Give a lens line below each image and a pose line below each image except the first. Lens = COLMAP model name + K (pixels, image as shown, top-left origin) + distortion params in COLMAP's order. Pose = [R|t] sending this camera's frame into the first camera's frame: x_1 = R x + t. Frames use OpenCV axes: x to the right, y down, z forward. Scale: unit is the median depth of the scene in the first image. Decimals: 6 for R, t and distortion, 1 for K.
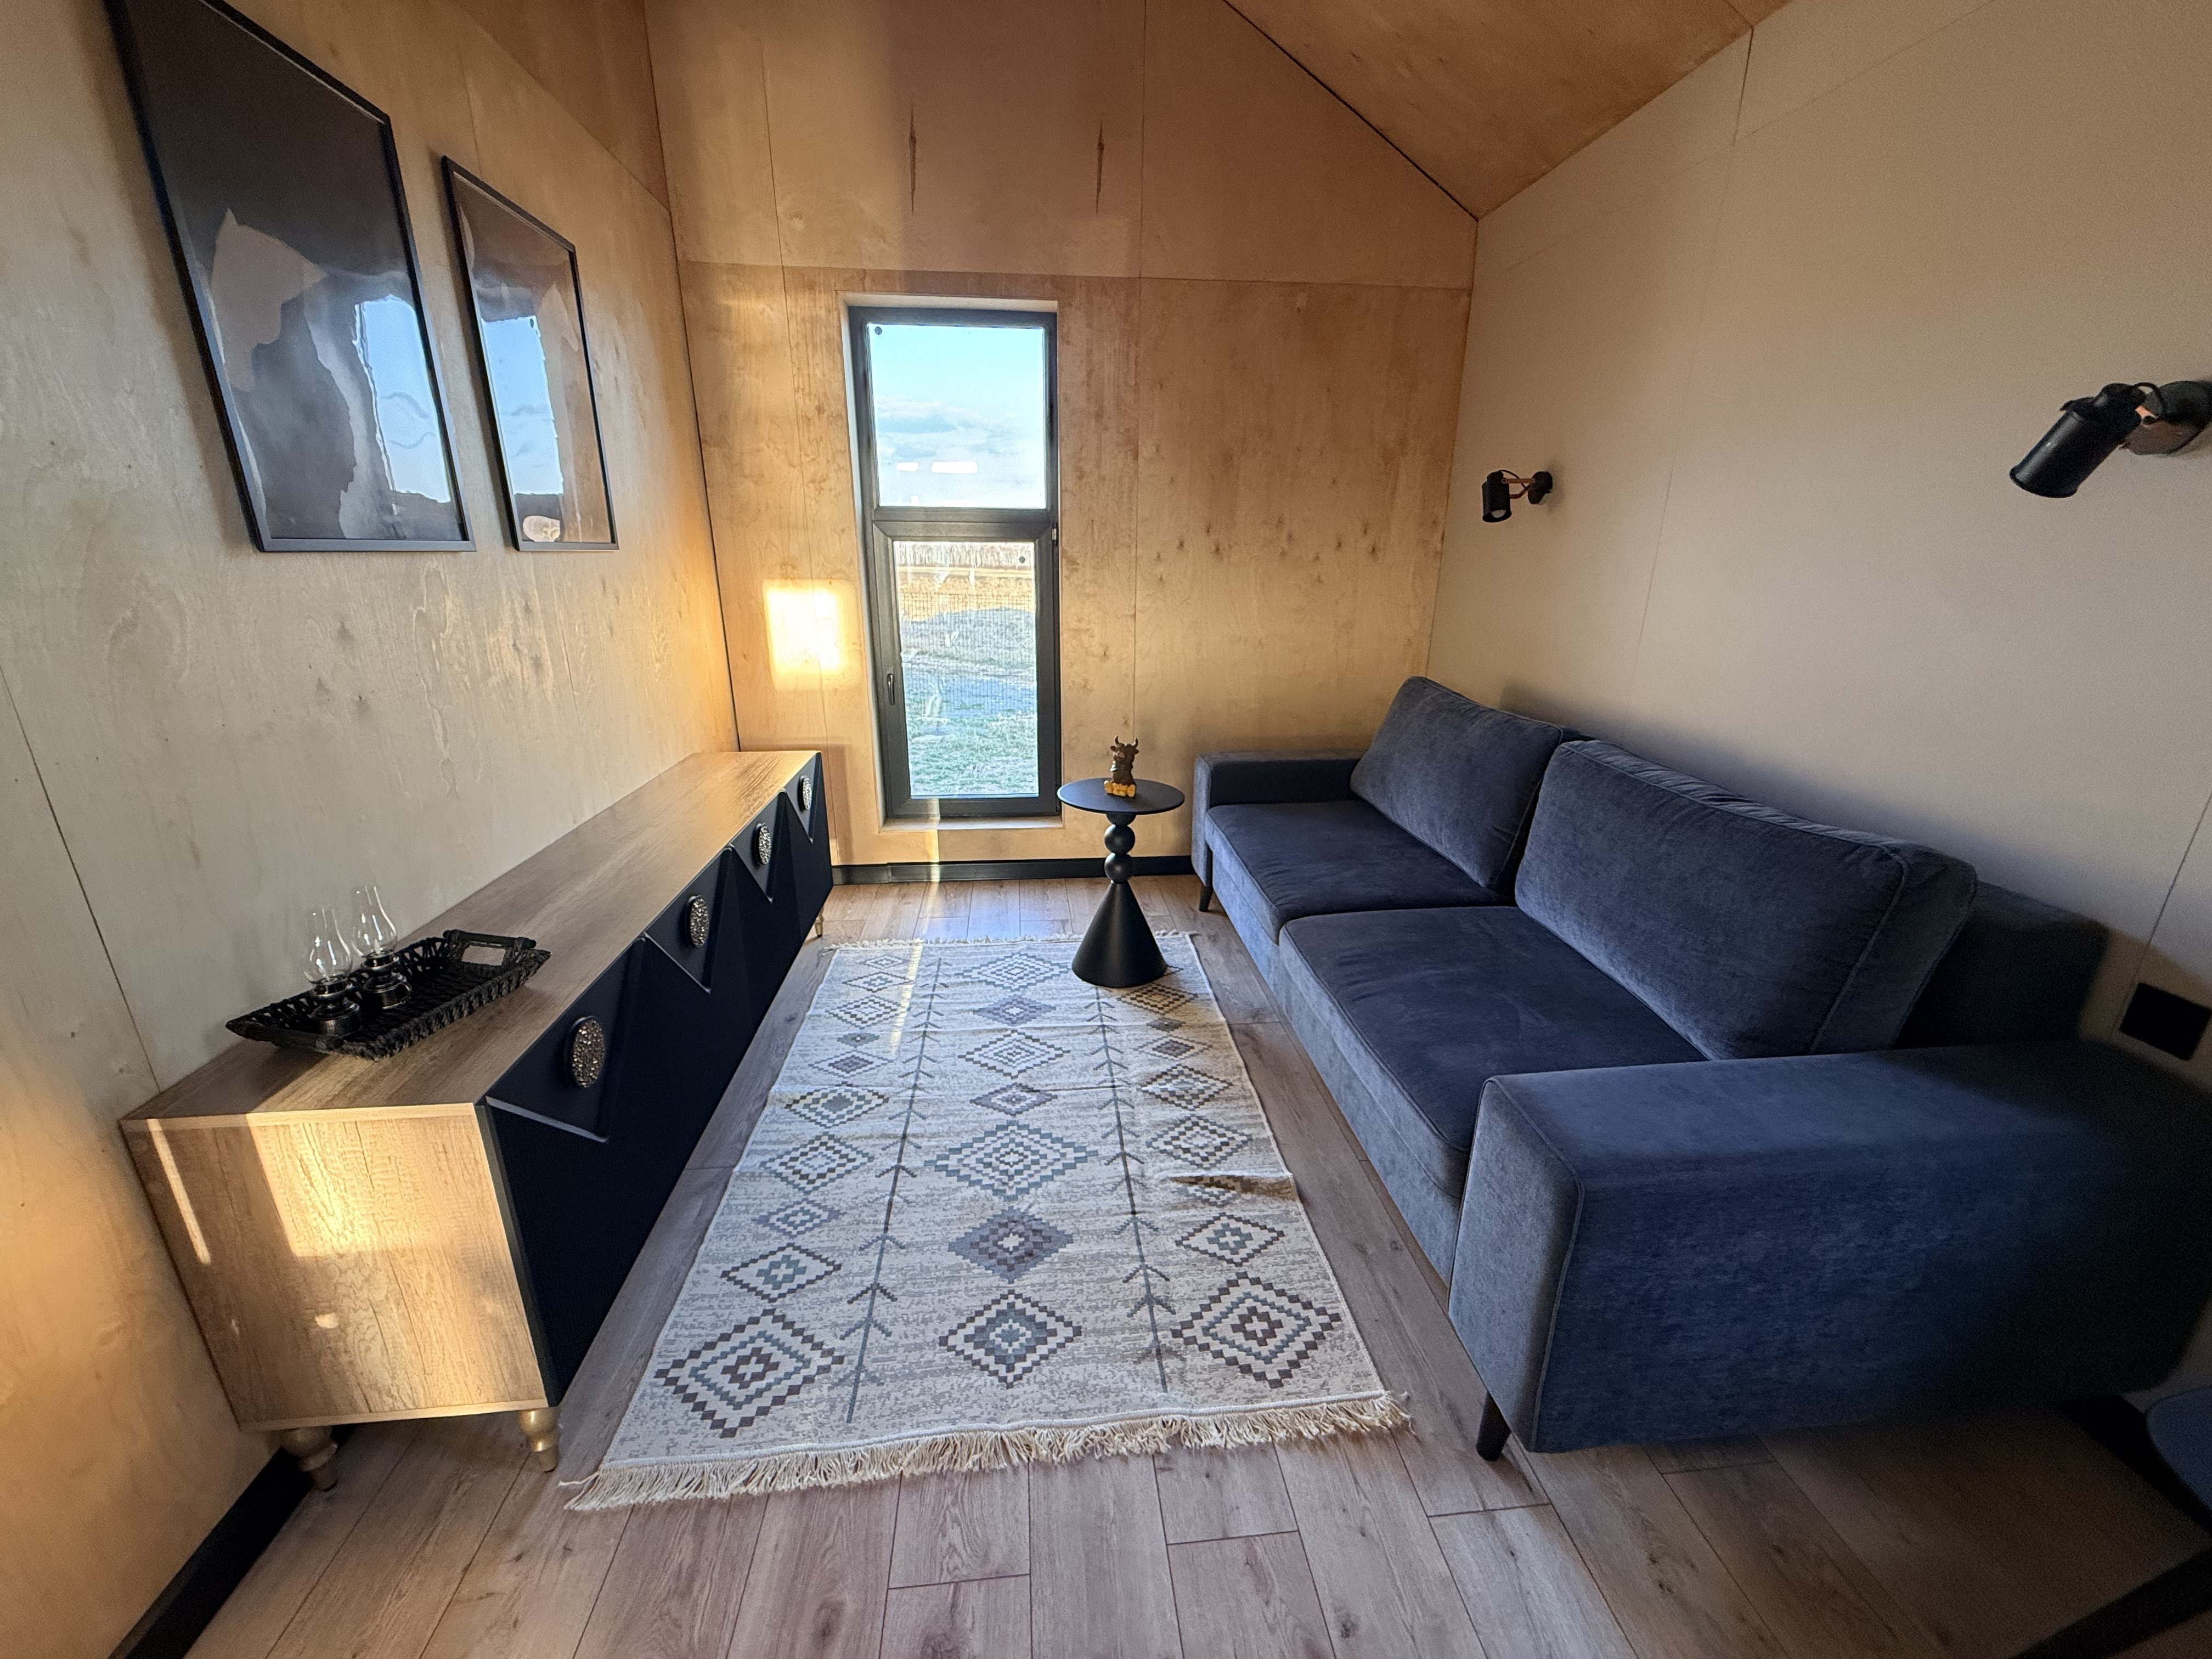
lens RADIAL K [[863.8, 0, 1121.2], [0, 863.8, 822.5], [0, 0, 1]] dist [-0.002086, 0.000180]
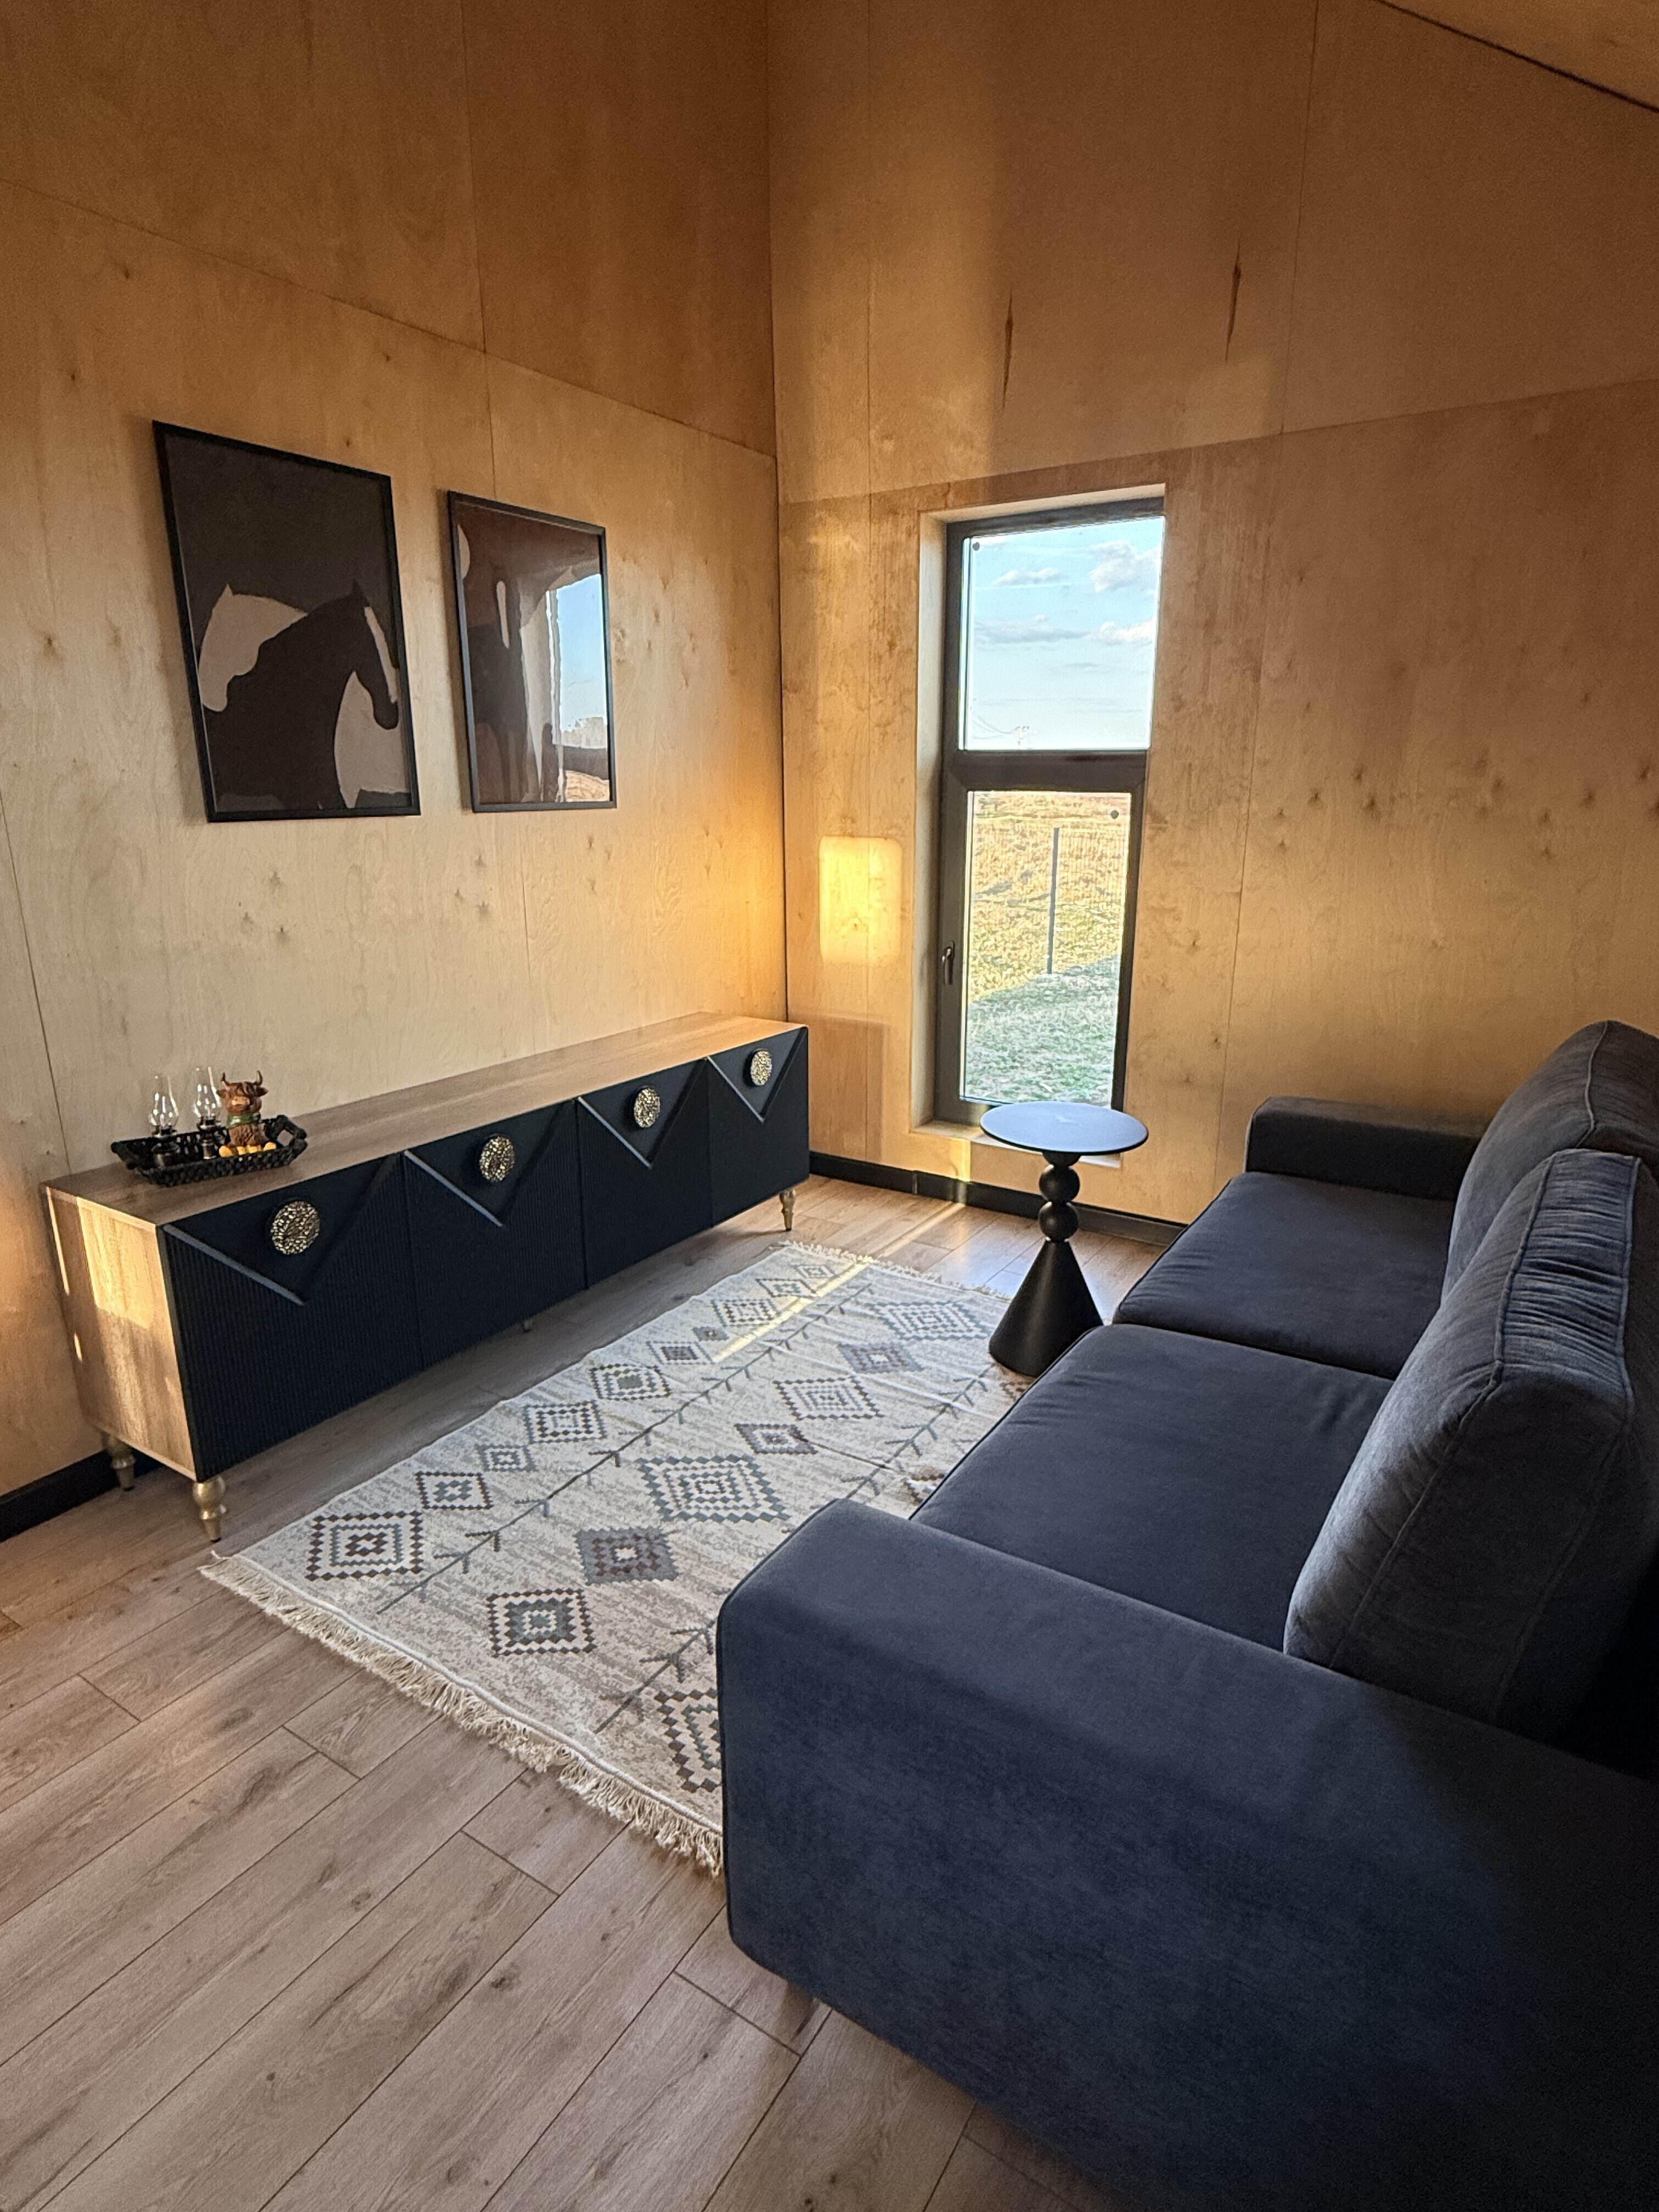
lens RADIAL K [[1208.2, 0, 873.5], [0, 1208.2, 1106.1], [0, 0, 1]] dist [-0.000758, -0.000619]
pose [[0.790689, 0.157666, -0.591567, 0.669763], [-0.179524, 0.983504, 0.022175, -0.058236], [0.585305, 0.088667, 0.805951, 0.051311]]
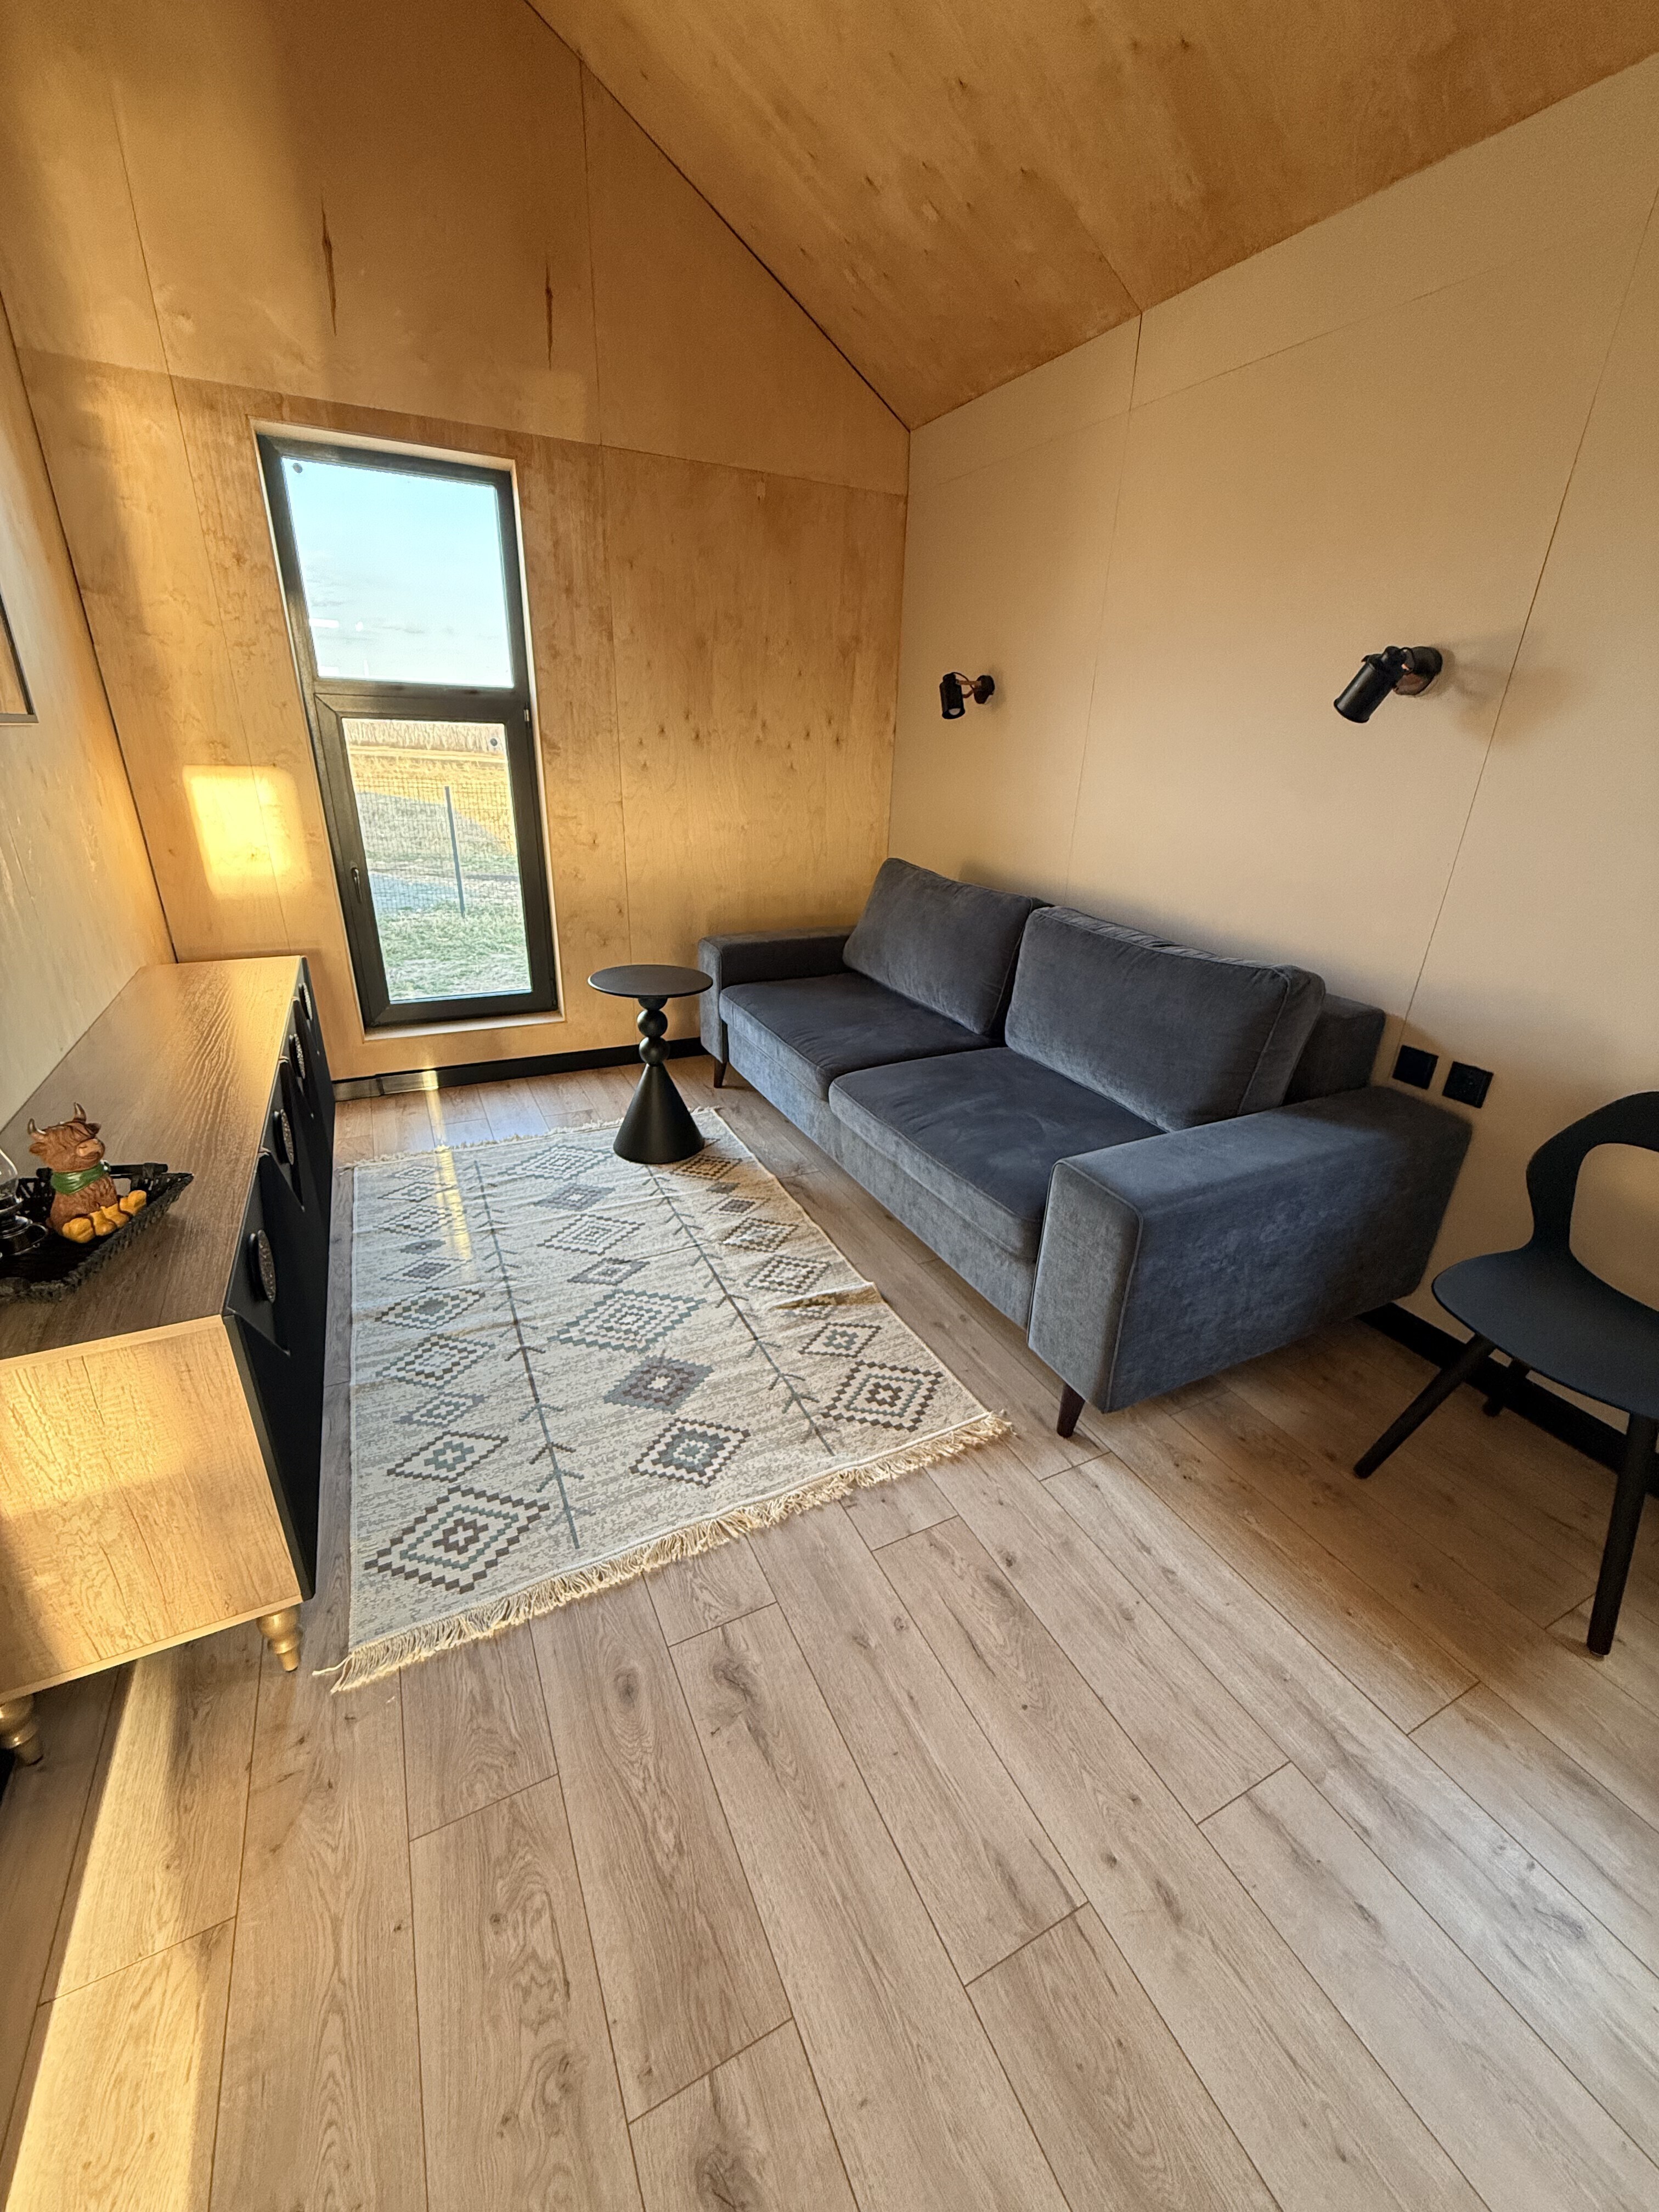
lens RADIAL K [[863.8, 0, 837.2], [0, 863.8, 1092.3], [0, 0, 1]] dist [-0.002086, 0.000180]
pose [[0.935171, -0.112824, 0.335746, -0.209339], [0.081742, 0.991069, 0.105358, 0.014146], [-0.344635, -0.071083, 0.936042, -0.079182]]
